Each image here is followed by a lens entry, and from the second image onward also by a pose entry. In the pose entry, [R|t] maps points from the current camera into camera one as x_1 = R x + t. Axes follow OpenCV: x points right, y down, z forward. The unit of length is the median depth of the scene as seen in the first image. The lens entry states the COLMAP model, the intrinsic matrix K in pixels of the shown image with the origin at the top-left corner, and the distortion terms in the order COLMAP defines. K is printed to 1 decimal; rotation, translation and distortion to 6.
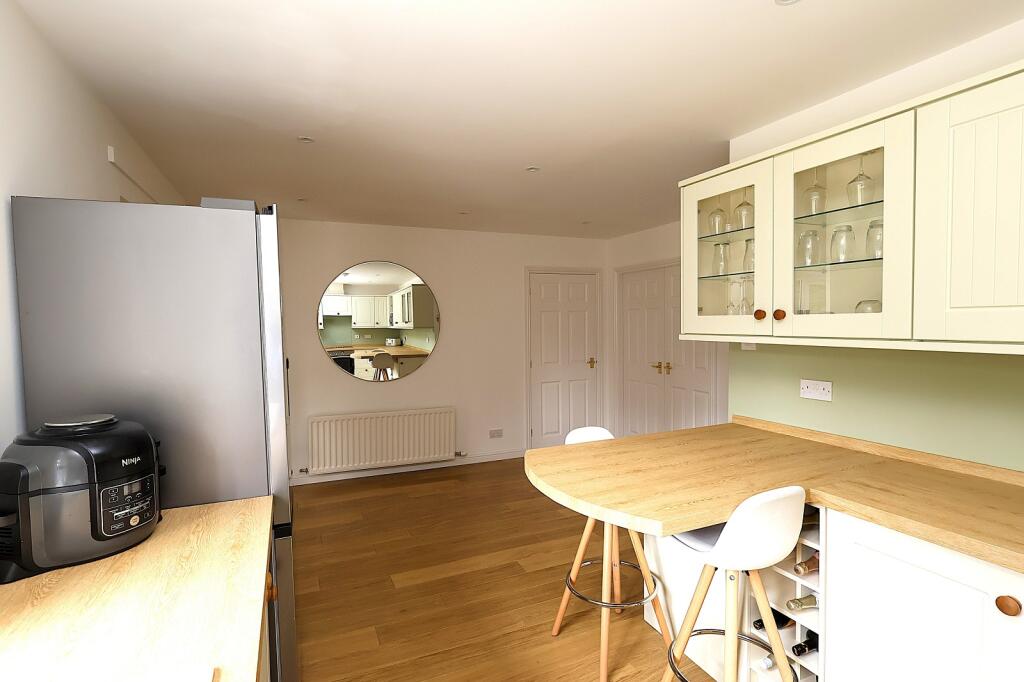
lens RADIAL K [[505.9, 0, 512.0], [0, 505.9, 341.0], [0, 0, 1]] dist [-0.002518, -0.000190]
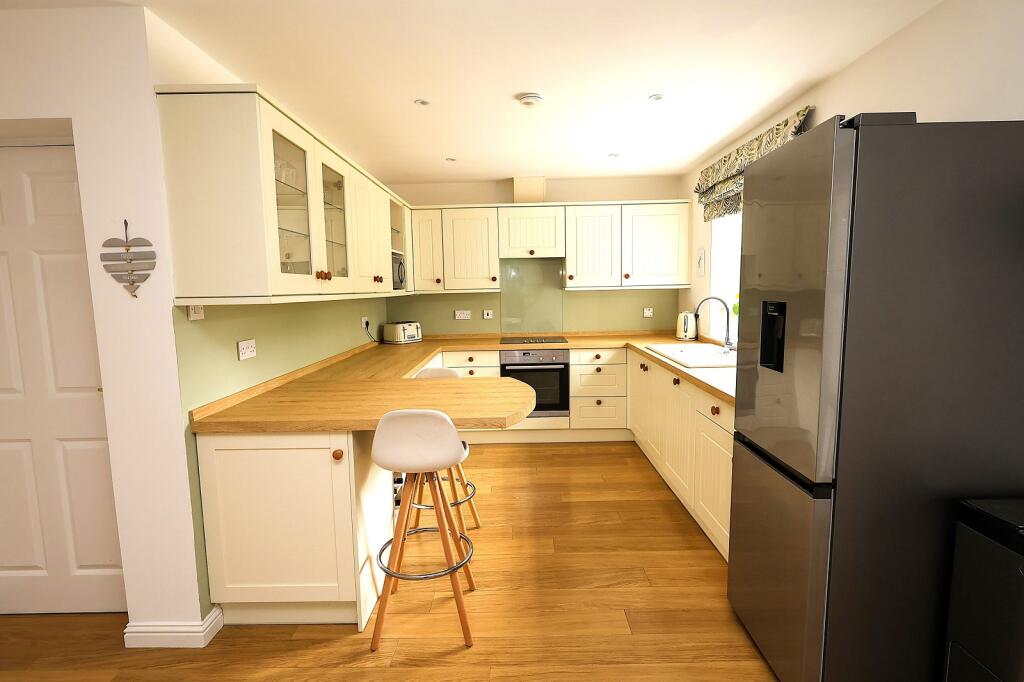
lens RADIAL K [[505.9, 0, 512.0], [0, 505.9, 341.0], [0, 0, 1]] dist [-0.002518, -0.000190]
pose [[-0.909575, -0.010162, 0.415415, -0.369969], [0.051076, 0.989386, 0.136038, -0.039271], [-0.412388, 0.144955, -0.899402, 1.873101]]
